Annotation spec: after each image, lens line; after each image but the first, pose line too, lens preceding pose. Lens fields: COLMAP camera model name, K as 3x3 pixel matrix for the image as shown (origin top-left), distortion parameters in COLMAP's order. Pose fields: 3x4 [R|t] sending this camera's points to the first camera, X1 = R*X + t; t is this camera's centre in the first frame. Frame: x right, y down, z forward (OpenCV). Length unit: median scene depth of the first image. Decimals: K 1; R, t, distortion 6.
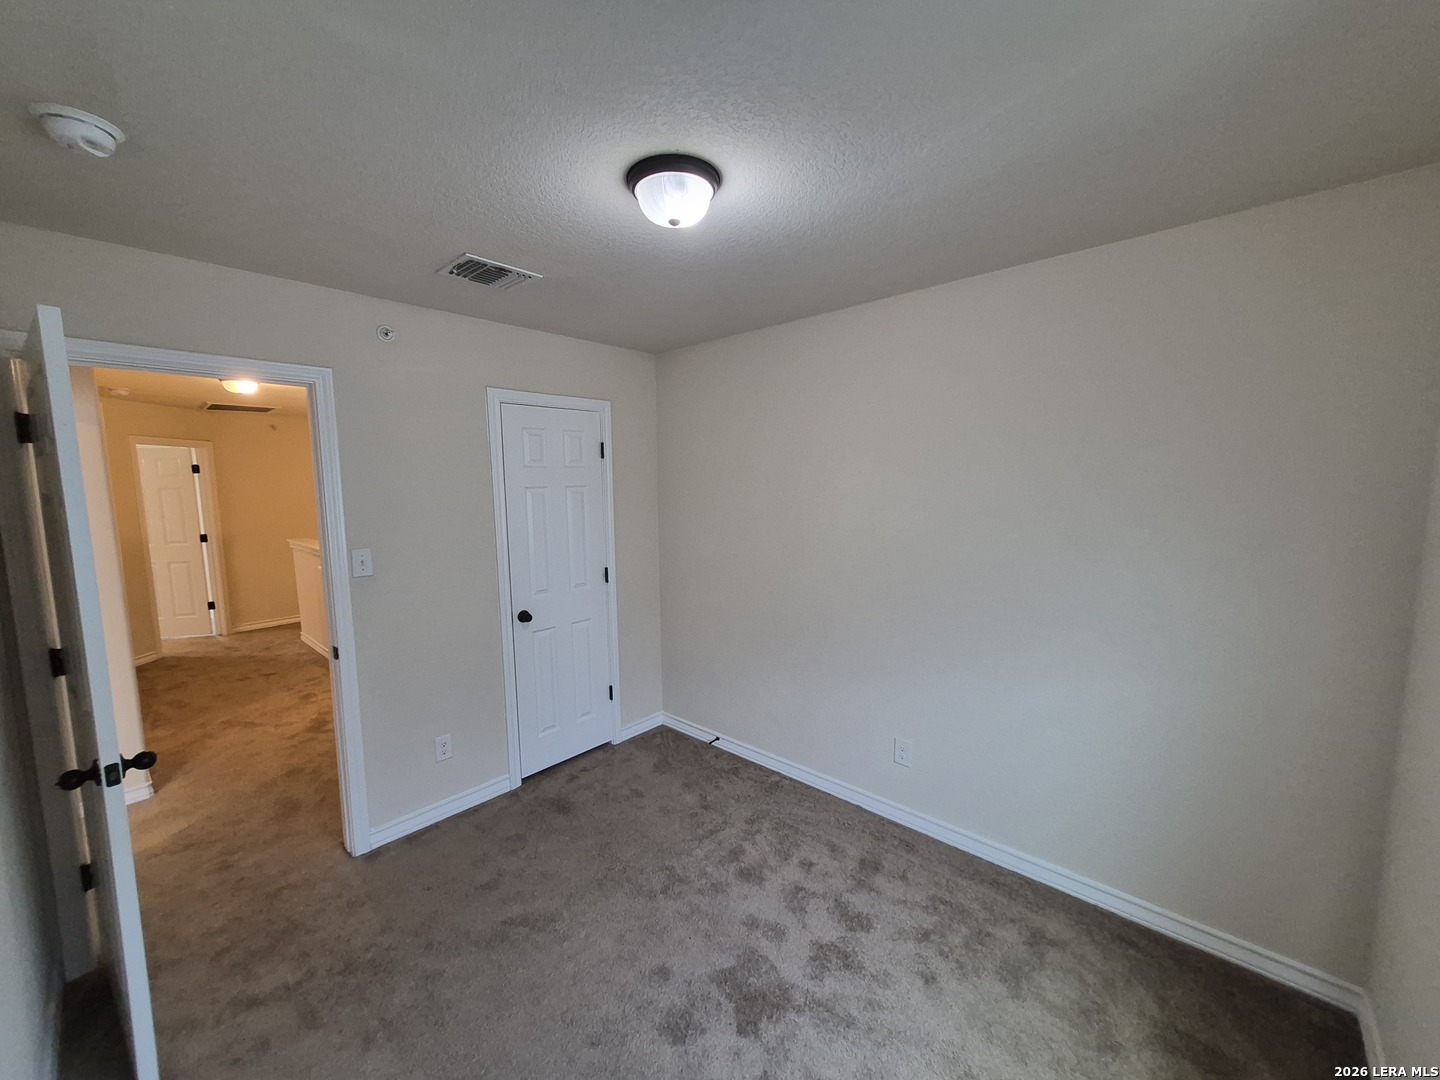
lens RADIAL K [[567.7, 0, 707.0], [0, 567.7, 545.9], [0, 0, 1]] dist [0.005179, 0.000151]
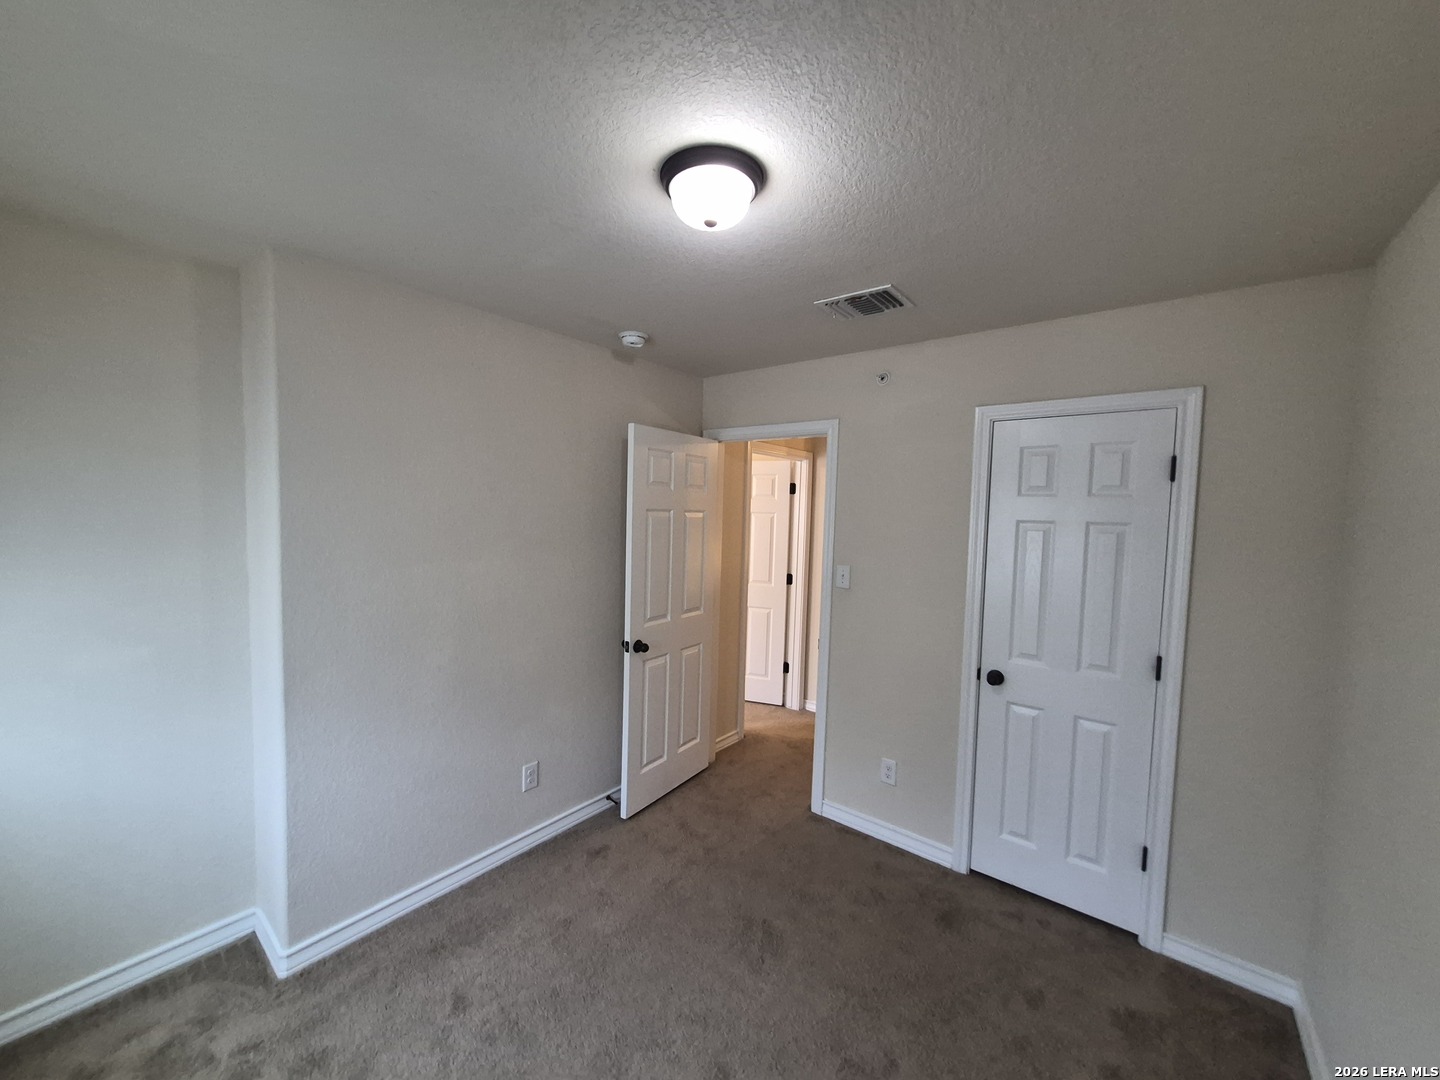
lens RADIAL K [[567.7, 0, 707.0], [0, 567.7, 545.9], [0, 0, 1]] dist [0.005179, 0.000151]
pose [[0.058683, 0.078977, -0.995148, 0.483748], [-0.141103, 0.987513, 0.070051, -0.066002], [0.988254, 0.136308, 0.069094, 0.544169]]
